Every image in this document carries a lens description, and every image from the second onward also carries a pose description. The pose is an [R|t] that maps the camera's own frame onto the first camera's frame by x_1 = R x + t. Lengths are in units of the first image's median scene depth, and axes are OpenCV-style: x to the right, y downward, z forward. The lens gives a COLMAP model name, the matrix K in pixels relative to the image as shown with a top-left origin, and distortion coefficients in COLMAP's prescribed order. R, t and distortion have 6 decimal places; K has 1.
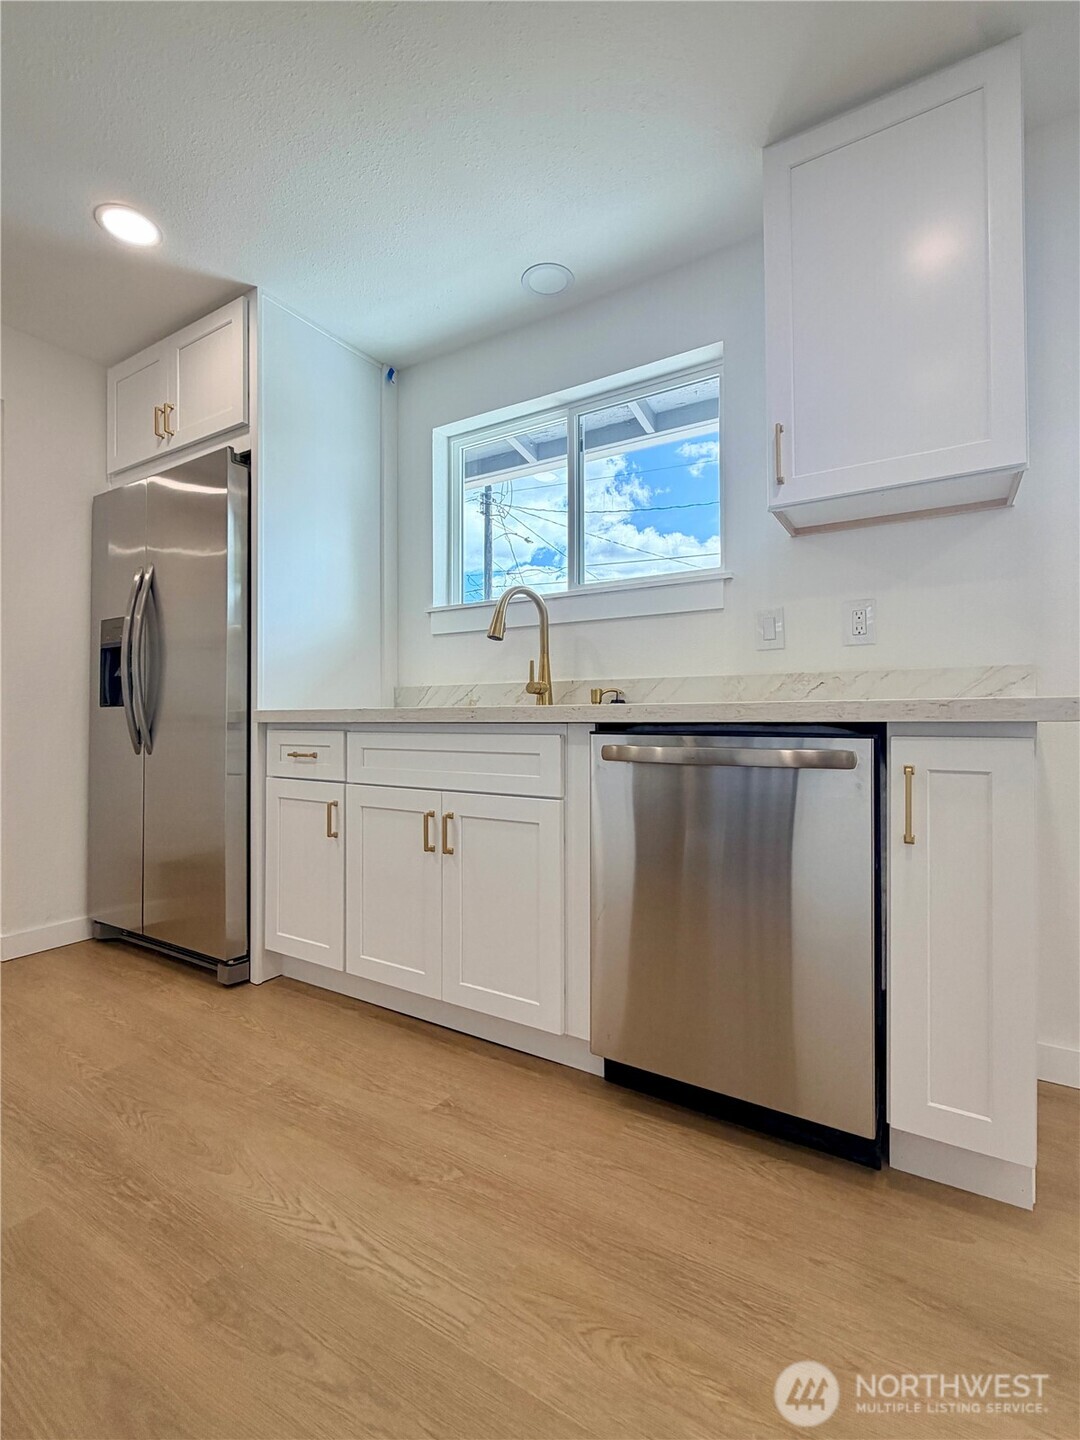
lens RADIAL K [[673.5, 0, 538.7], [0, 673.5, 711.5], [0, 0, 1]] dist [-0.001974, -0.000302]
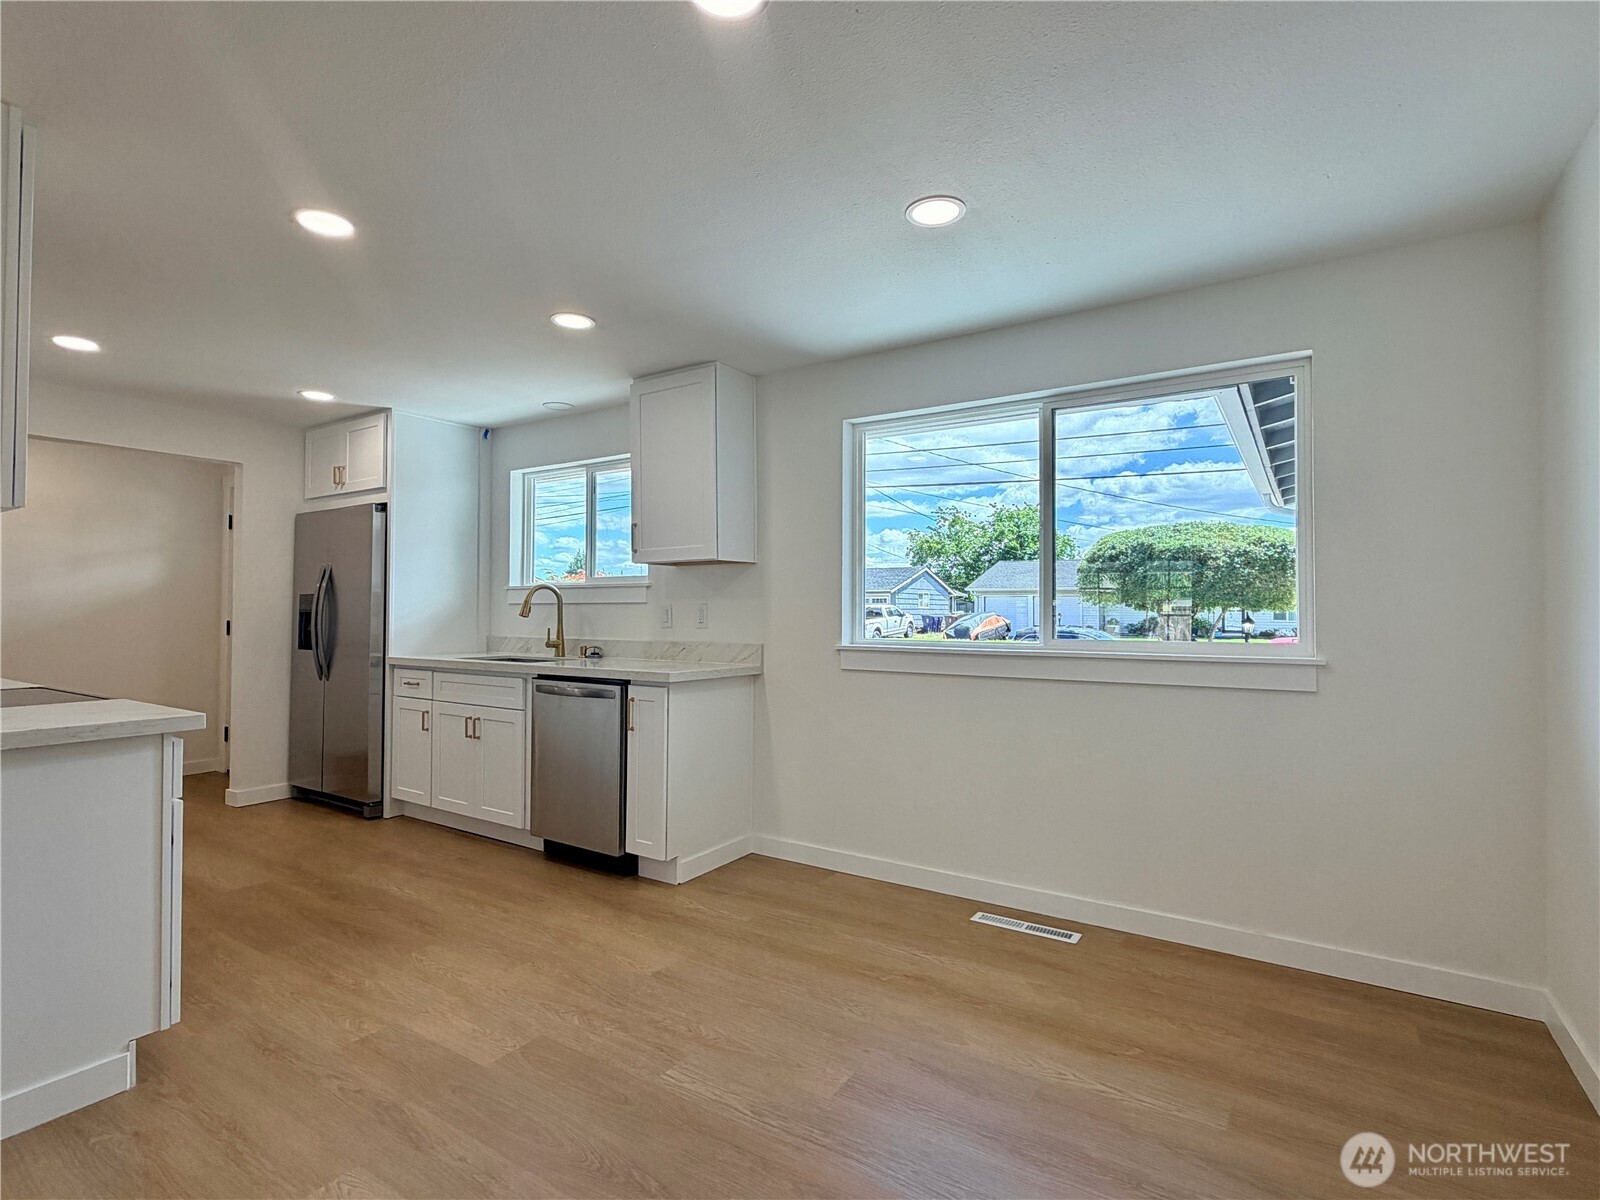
lens RADIAL K [[798.3, 0, 794.8], [0, 798.3, 596.1], [0, 0, 1]] dist [-0.000613, -0.000723]
pose [[0.999656, 0.004564, -0.025808, 0.727079], [-0.004903, 0.999902, -0.013097, -0.147081], [0.025746, 0.013219, 0.999581, -1.094219]]
